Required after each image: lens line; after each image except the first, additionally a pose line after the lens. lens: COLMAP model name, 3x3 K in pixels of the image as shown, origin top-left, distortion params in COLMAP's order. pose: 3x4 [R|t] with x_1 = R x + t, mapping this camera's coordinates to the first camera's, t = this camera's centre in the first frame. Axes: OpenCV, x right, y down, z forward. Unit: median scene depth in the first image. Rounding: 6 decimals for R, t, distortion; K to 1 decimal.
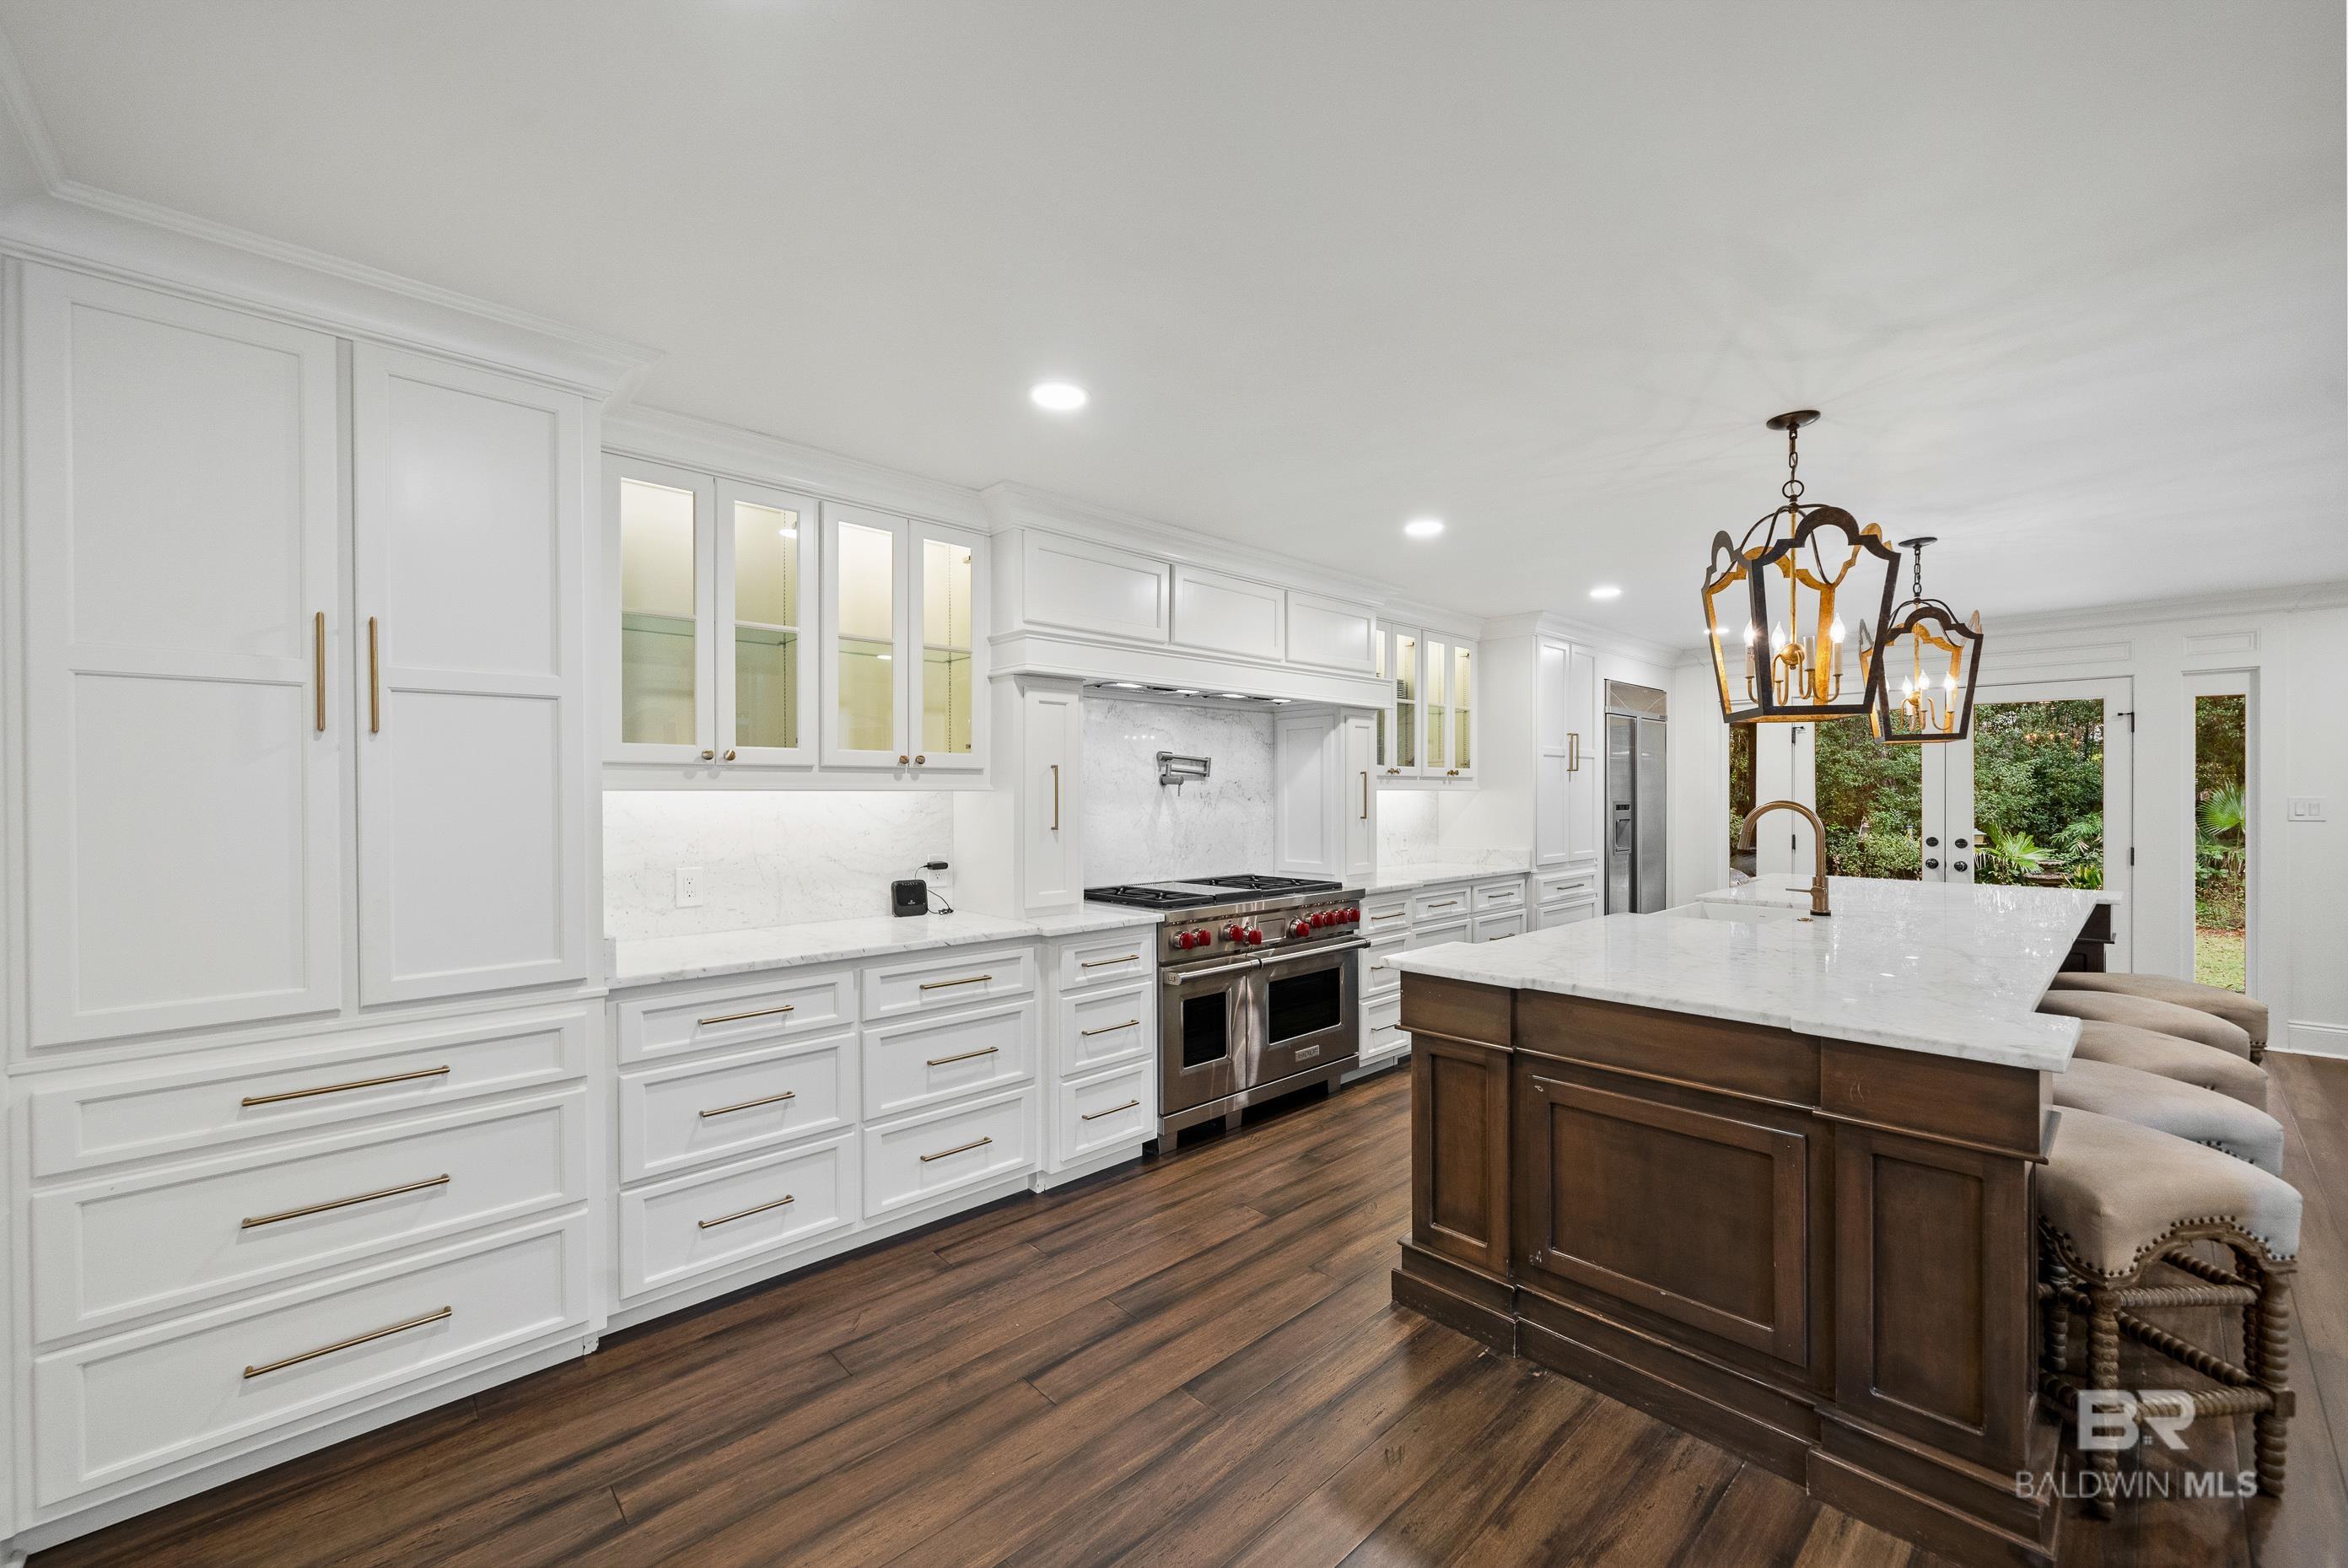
lens RADIAL K [[904.3, 0, 1156.8], [0, 904.3, 801.2], [0, 0, 1]] dist [0.000582, -0.000090]
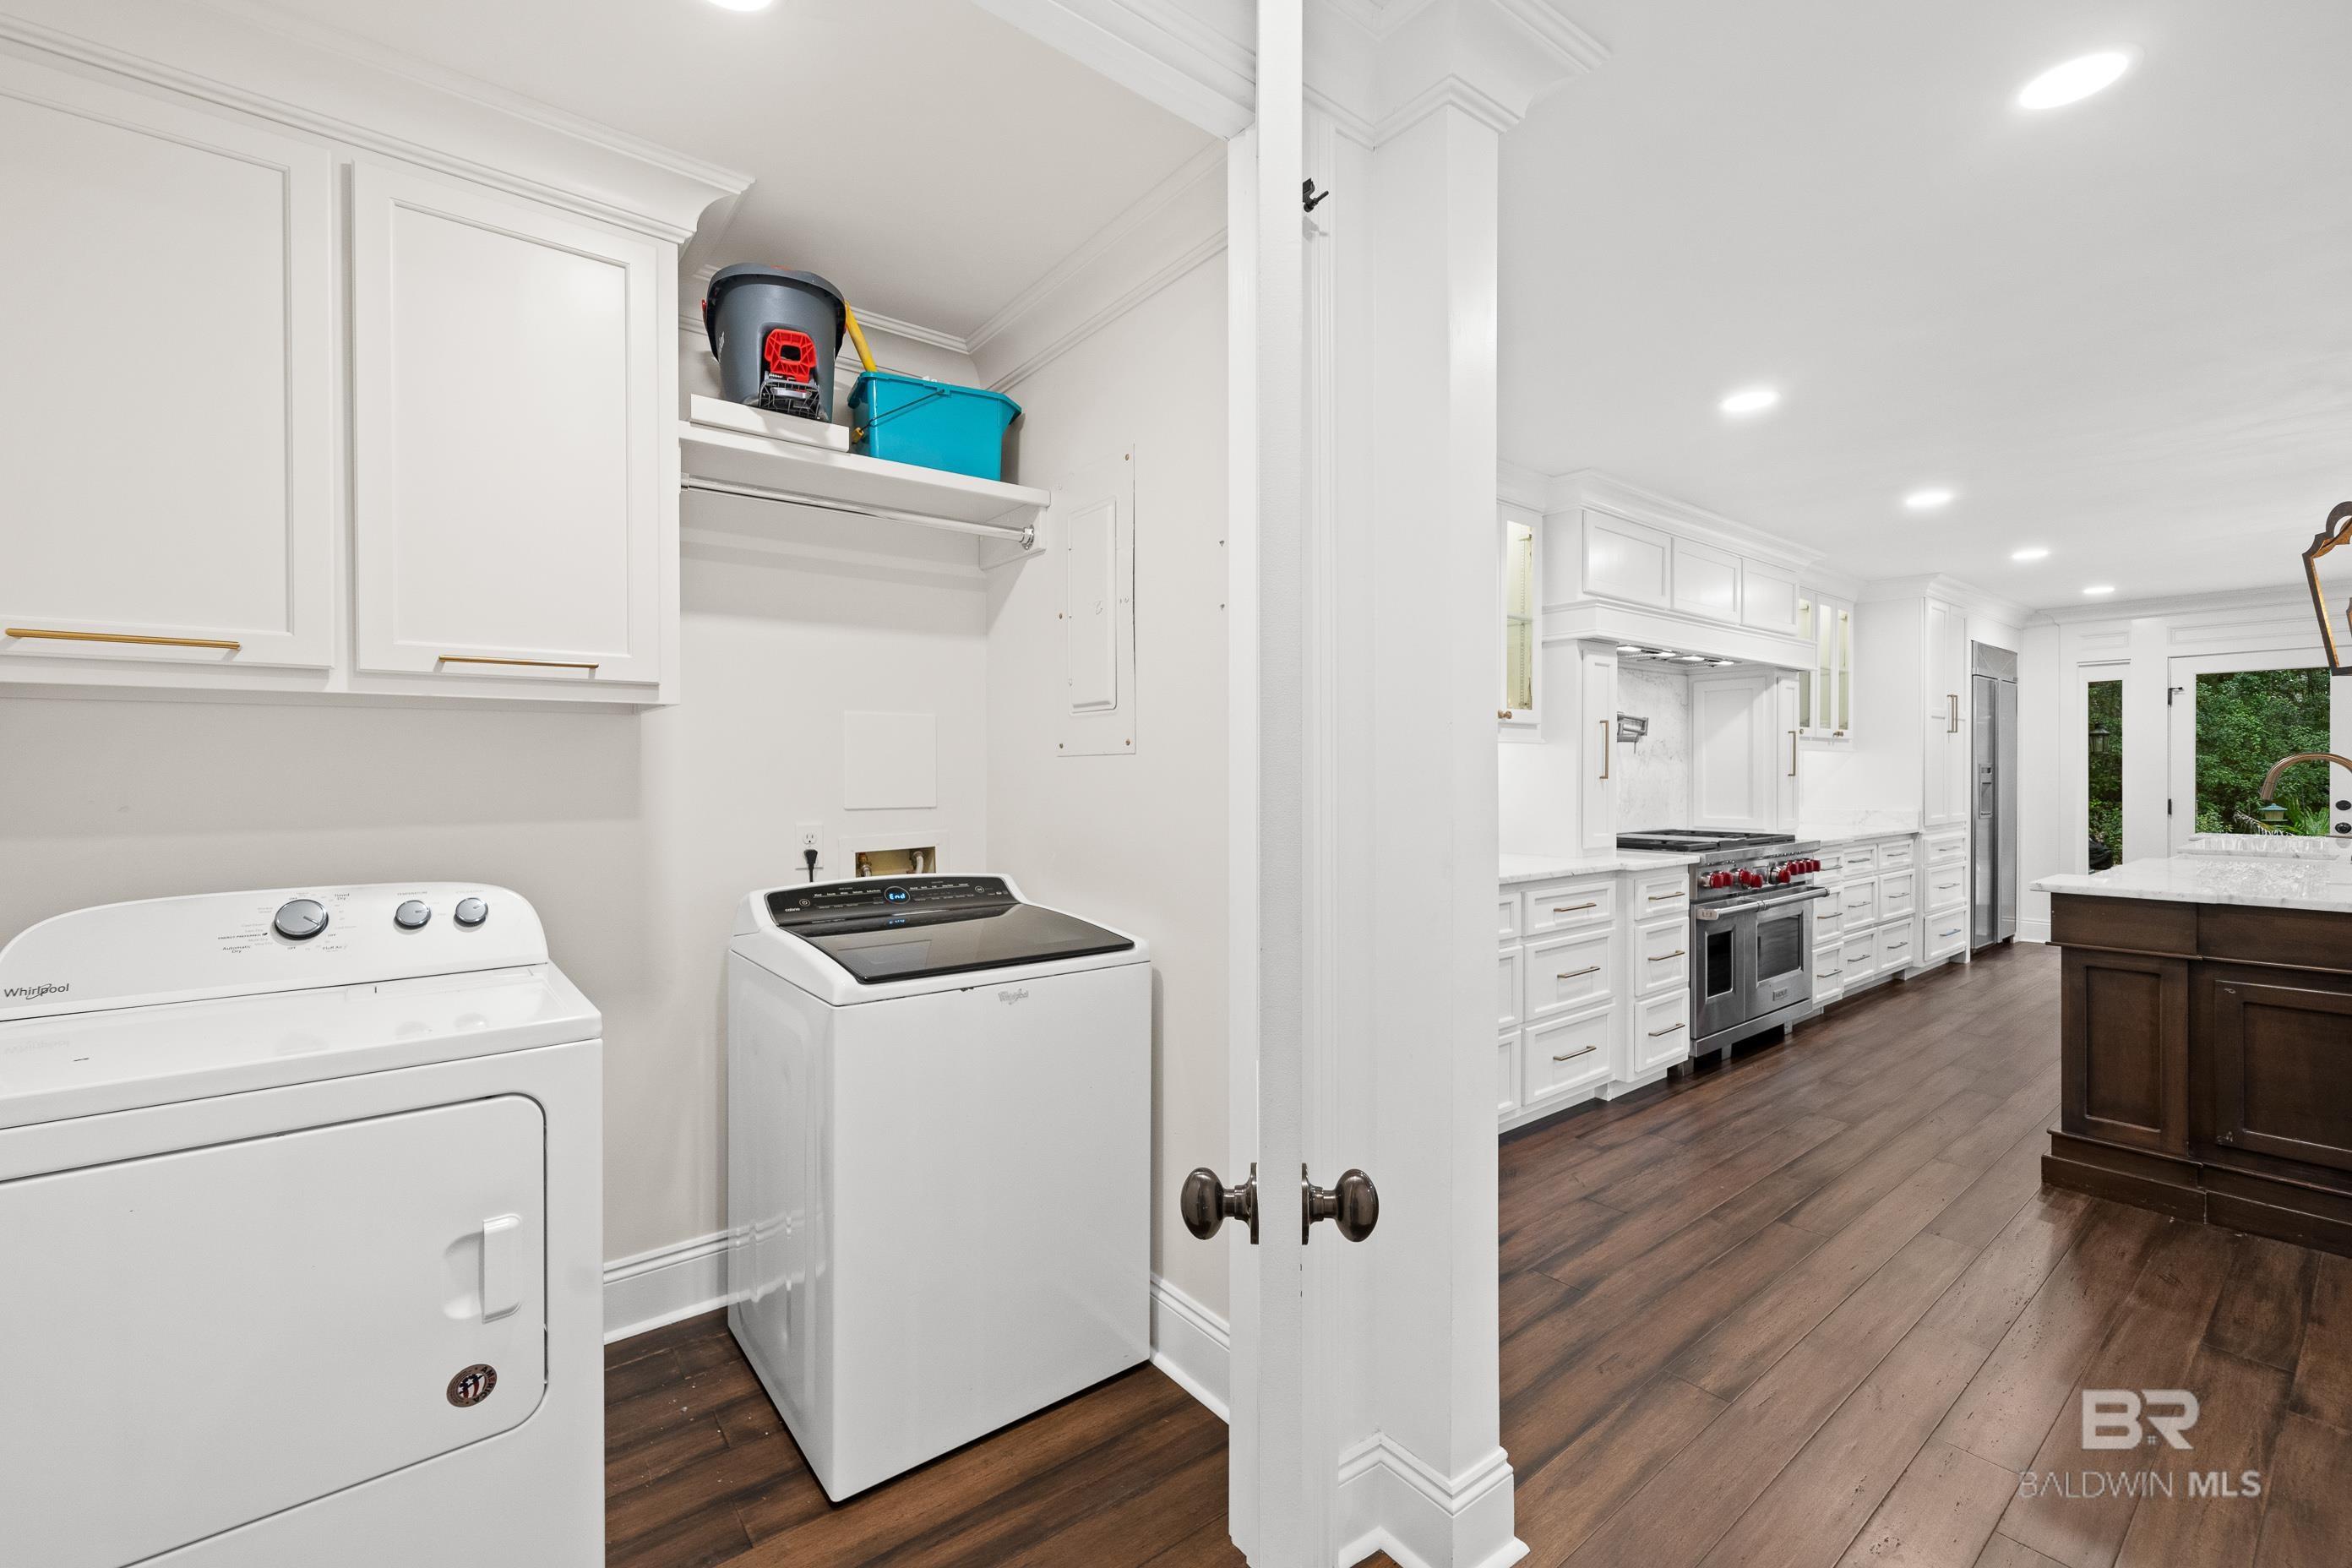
lens RADIAL K [[955.6, 0, 1184.4], [0, 955.6, 775.0], [0, 0, 1]] dist [0.000126, 0.000466]
pose [[0.996629, 0.001166, -0.082033, -0.515967], [-0.001416, 0.999995, -0.002980, 0.030381], [0.082029, 0.003086, 0.996625, -0.208942]]
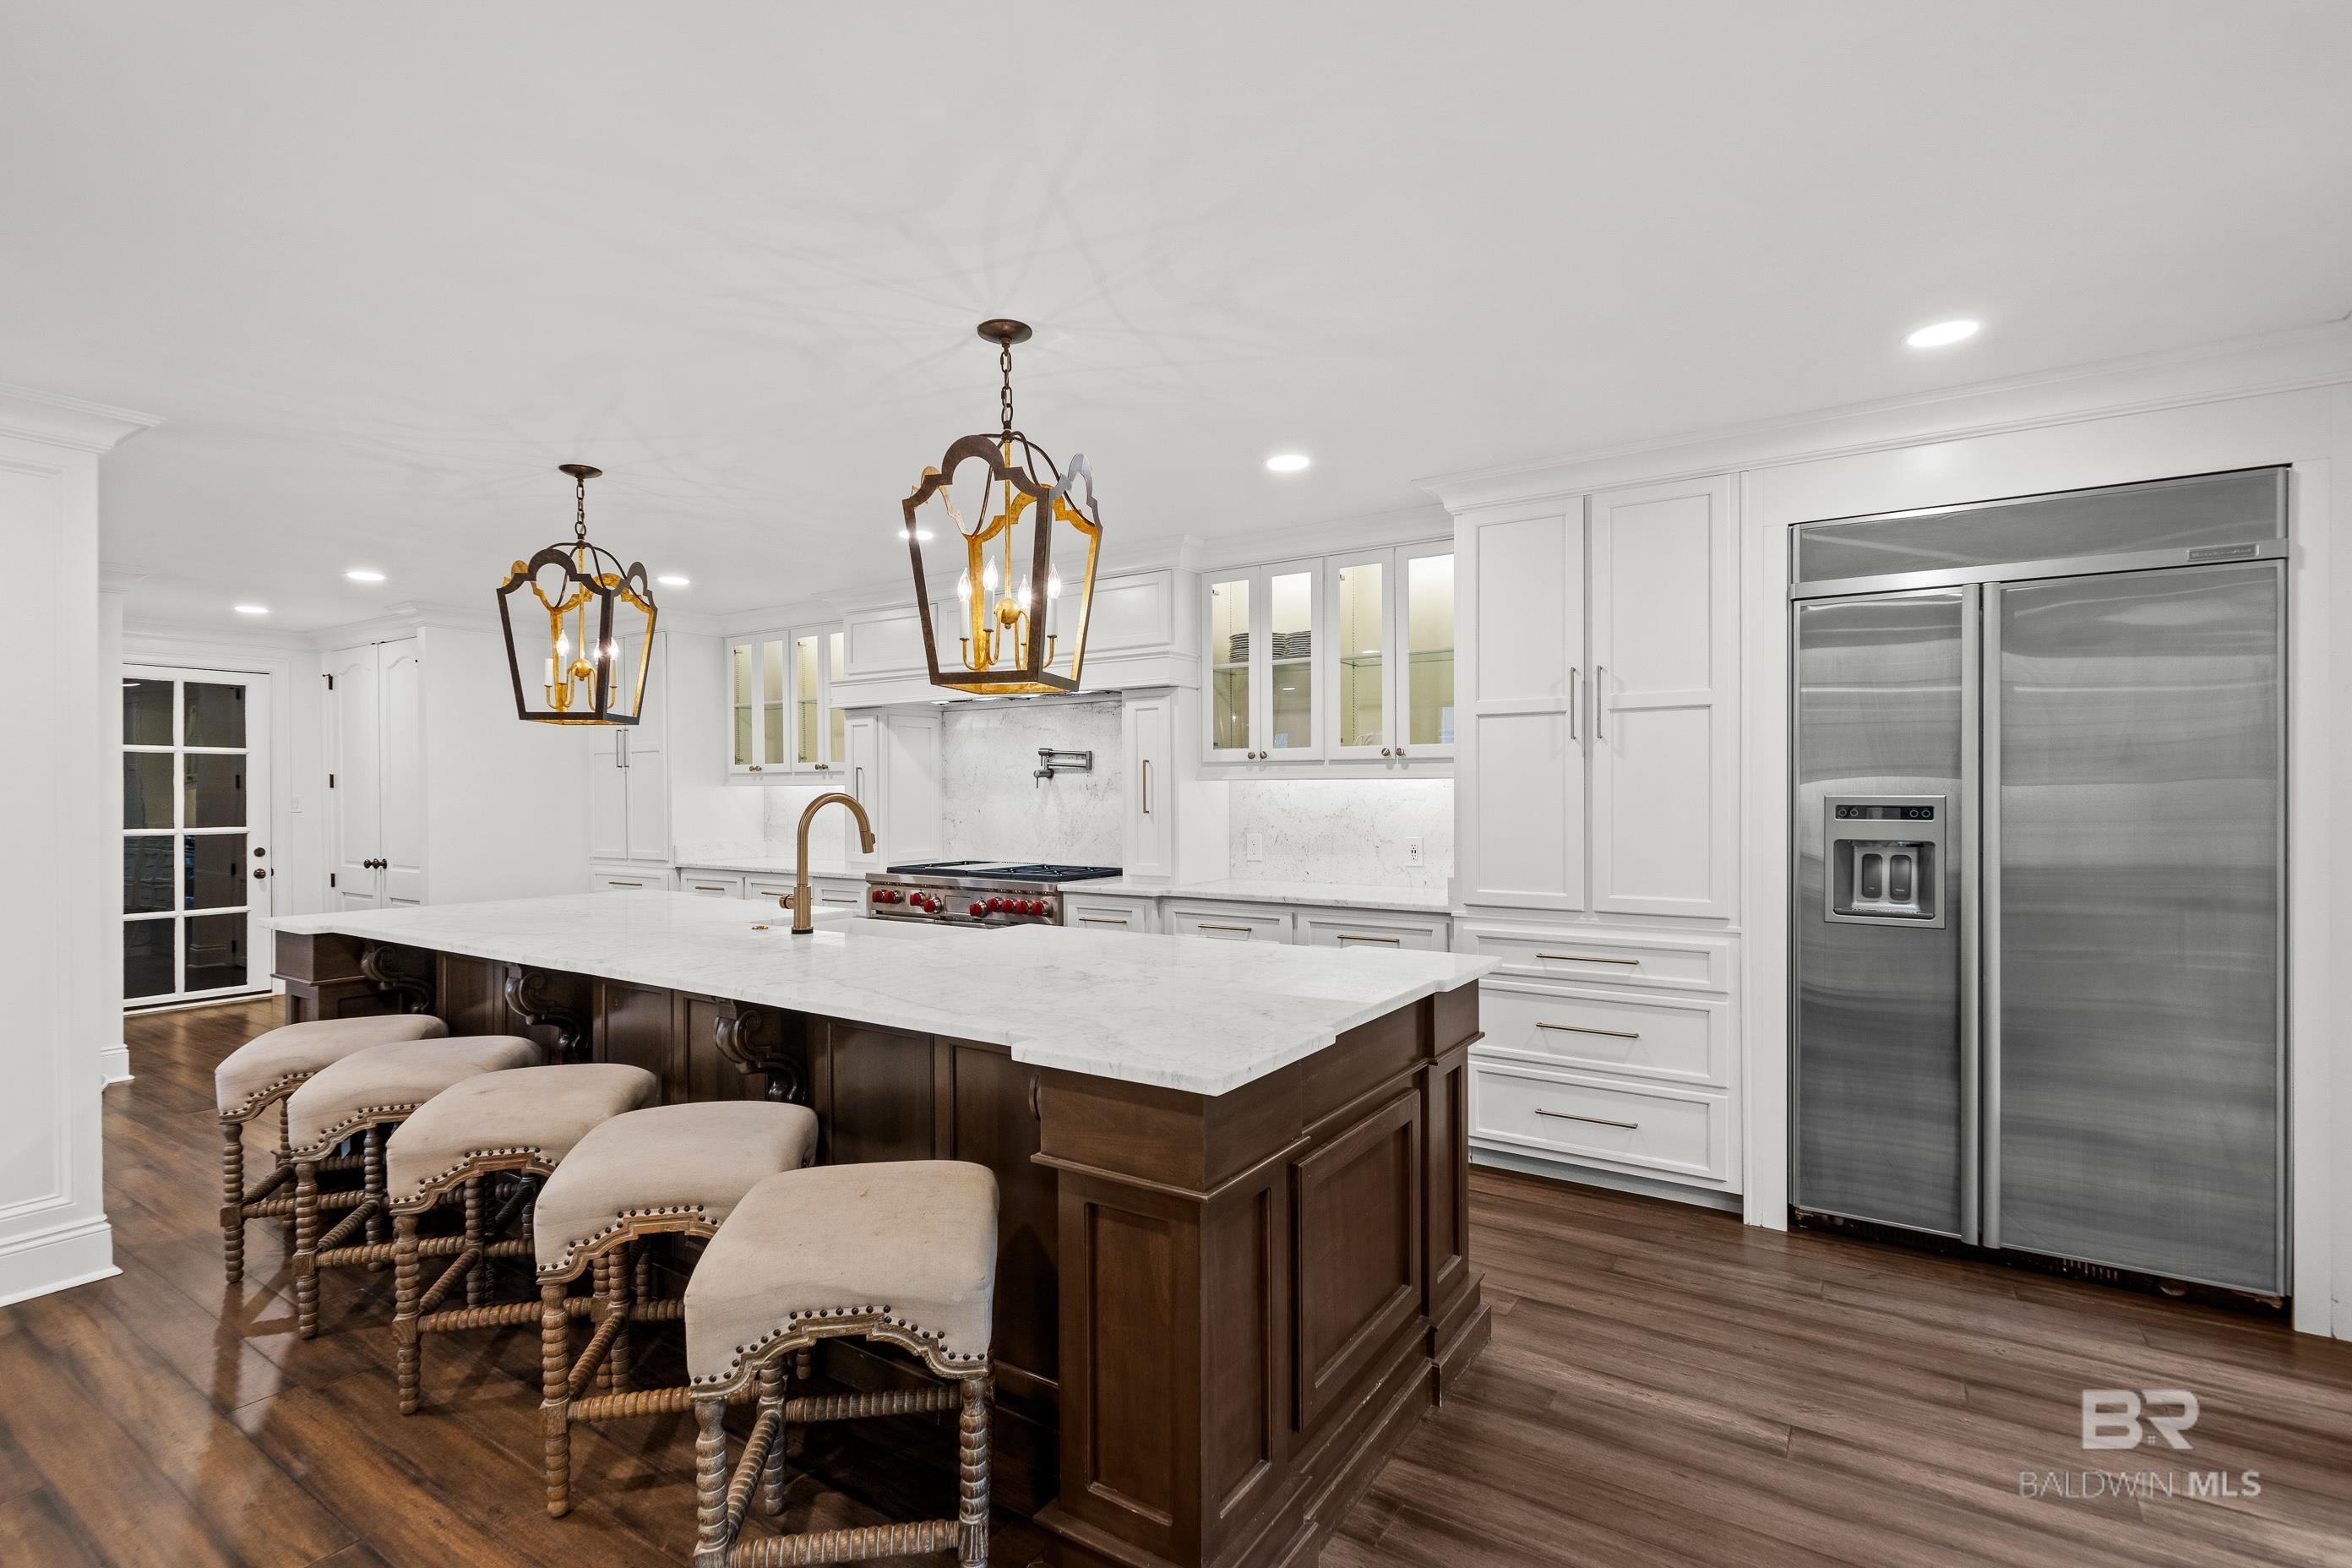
lens RADIAL K [[1079.1, 0, 1229.9], [0, 1079.1, 805.2], [0, 0, 1]] dist [0.002893, 0.000212]
pose [[0.272961, 0.006369, -0.962004, 1.715084], [-0.008870, 0.999952, 0.004104, 0.010256], [0.961984, 0.007412, 0.273005, 1.084512]]
